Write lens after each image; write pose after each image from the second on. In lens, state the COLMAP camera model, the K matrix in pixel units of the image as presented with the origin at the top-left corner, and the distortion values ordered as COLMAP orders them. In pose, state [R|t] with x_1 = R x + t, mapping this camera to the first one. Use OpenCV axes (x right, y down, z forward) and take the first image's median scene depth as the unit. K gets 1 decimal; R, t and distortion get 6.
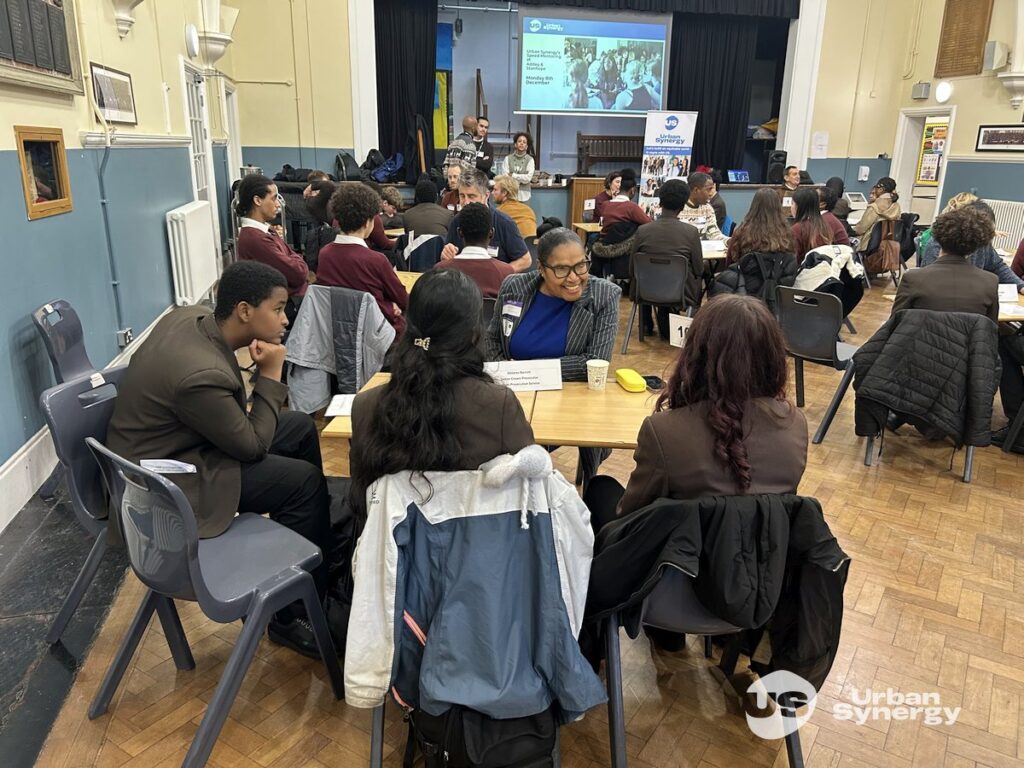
lens RADIAL K [[766.2, 0, 514.6], [0, 766.2, 385.2], [0, 0, 1]] dist [0.028066, -0.031291]
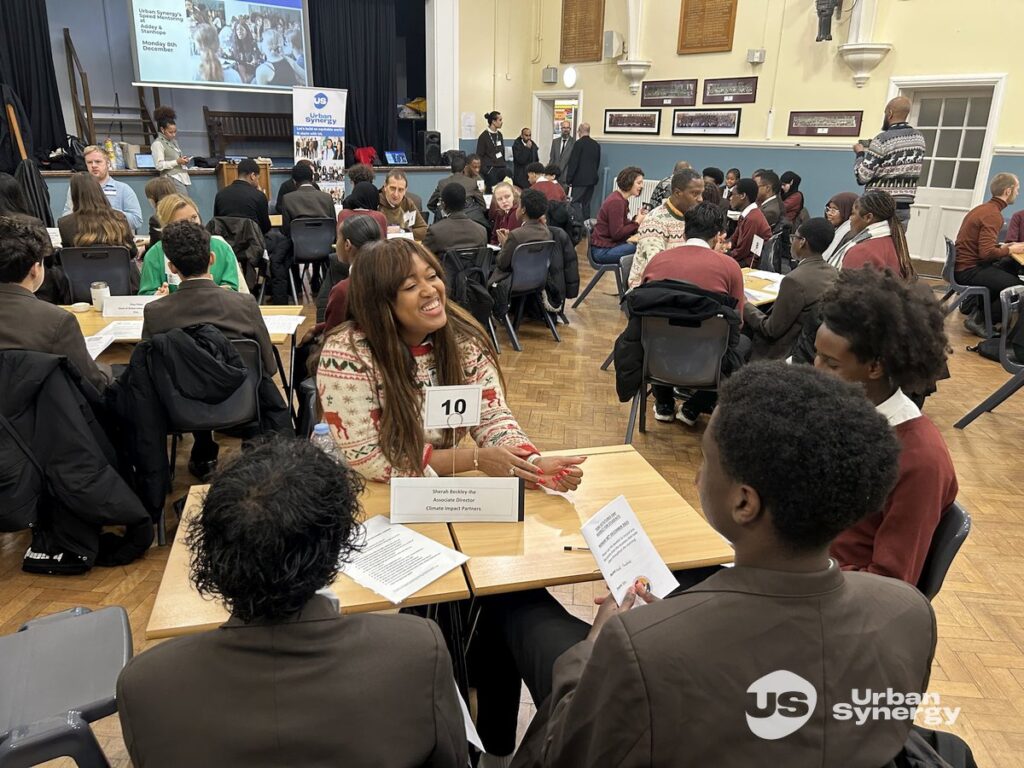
lens RADIAL K [[766.2, 0, 509.9], [0, 766.2, 388.8], [0, 0, 1]] dist [0.028066, -0.031291]
pose [[0.891185, -0.142999, 0.430512, -0.042957], [0.128342, 0.989722, 0.063072, -0.027564], [-0.435106, -0.000956, 0.900379, 0.068120]]
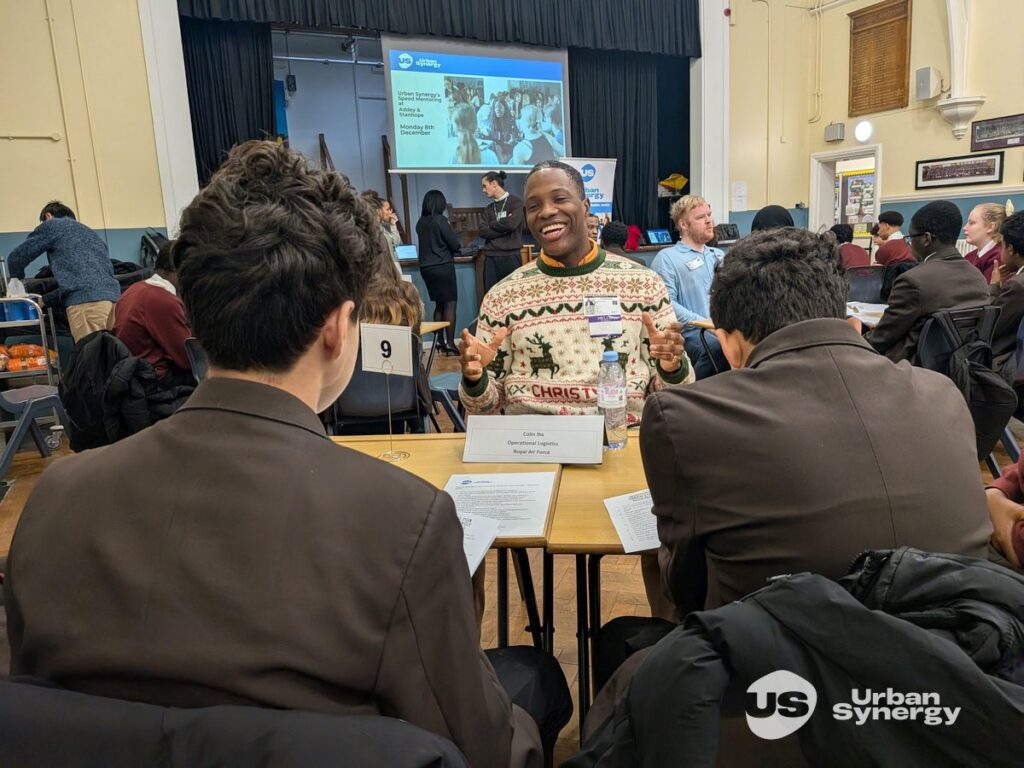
lens RADIAL K [[739.3, 0, 535.7], [0, 739.3, 389.1], [0, 0, 1]] dist [0.016945, -0.024959]
pose [[0.962682, -0.113412, 0.245726, -0.065246], [0.138317, 0.986601, -0.086530, -0.056326], [-0.232620, 0.117289, 0.965469, 0.277555]]
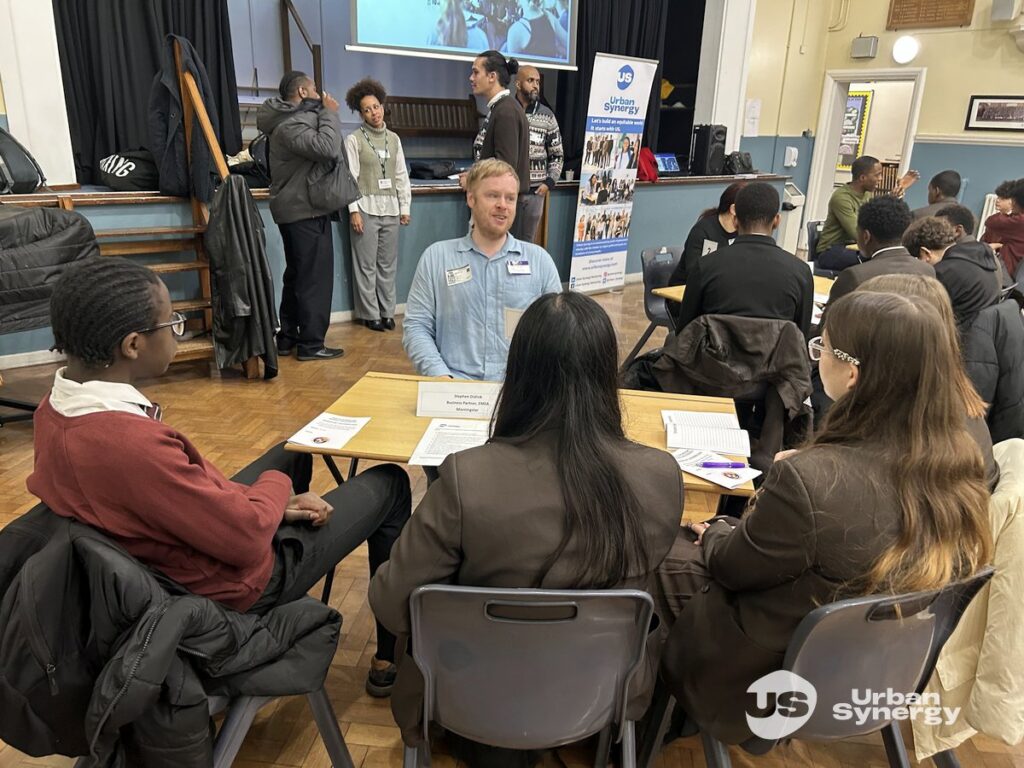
lens RADIAL K [[766.2, 0, 510.1], [0, 766.2, 374.9], [0, 0, 1]] dist [0.028066, -0.031291]
pose [[0.896620, -0.129258, 0.423516, -0.149564], [0.116244, 0.991610, 0.056543, -0.150169], [-0.427271, -0.001467, 0.904122, 0.476721]]
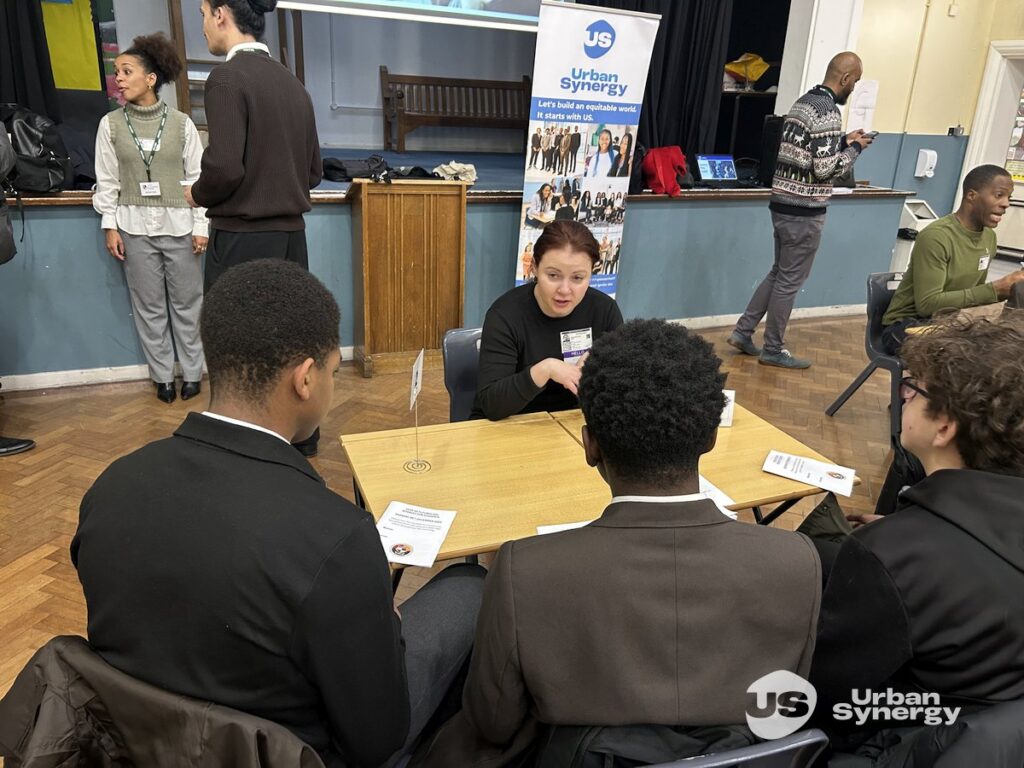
lens RADIAL K [[766.2, 0, 519.8], [0, 766.2, 373.9], [0, 0, 1]] dist [0.028066, -0.031291]
pose [[0.973665, -0.049531, 0.222539, 0.060426], [0.039867, 0.998065, 0.047715, -0.181349], [-0.224472, -0.037586, 0.973755, 0.587557]]
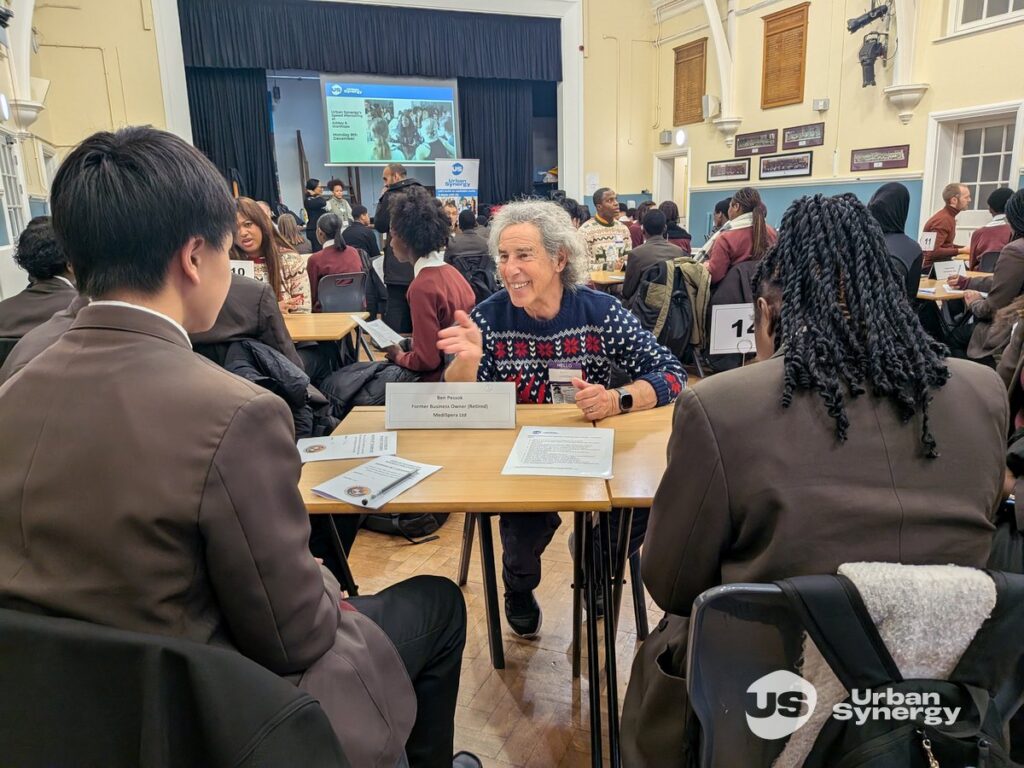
lens RADIAL K [[766.2, 0, 526.0], [0, 766.2, 389.5], [0, 0, 1]] dist [0.028066, -0.031291]
pose [[0.982259, -0.084799, 0.167259, 0.072363], [0.096054, 0.993543, -0.060380, 0.069489], [-0.161059, 0.075375, 0.984062, -0.135099]]
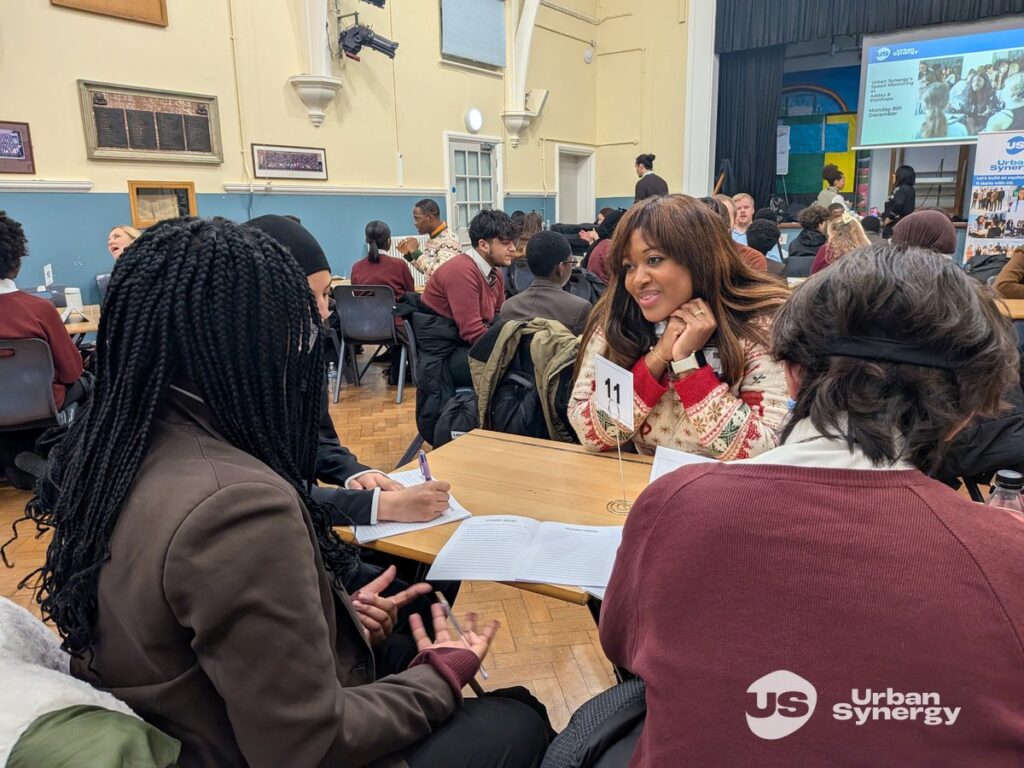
lens RADIAL K [[766.2, 0, 522.1], [0, 766.2, 378.1], [0, 0, 1]] dist [0.028066, -0.031291]
pose [[0.681273, 0.129008, -0.720572, 0.429327], [-0.189487, 0.981877, -0.003361, -0.004893], [0.707080, 0.138829, 0.693372, 0.111926]]
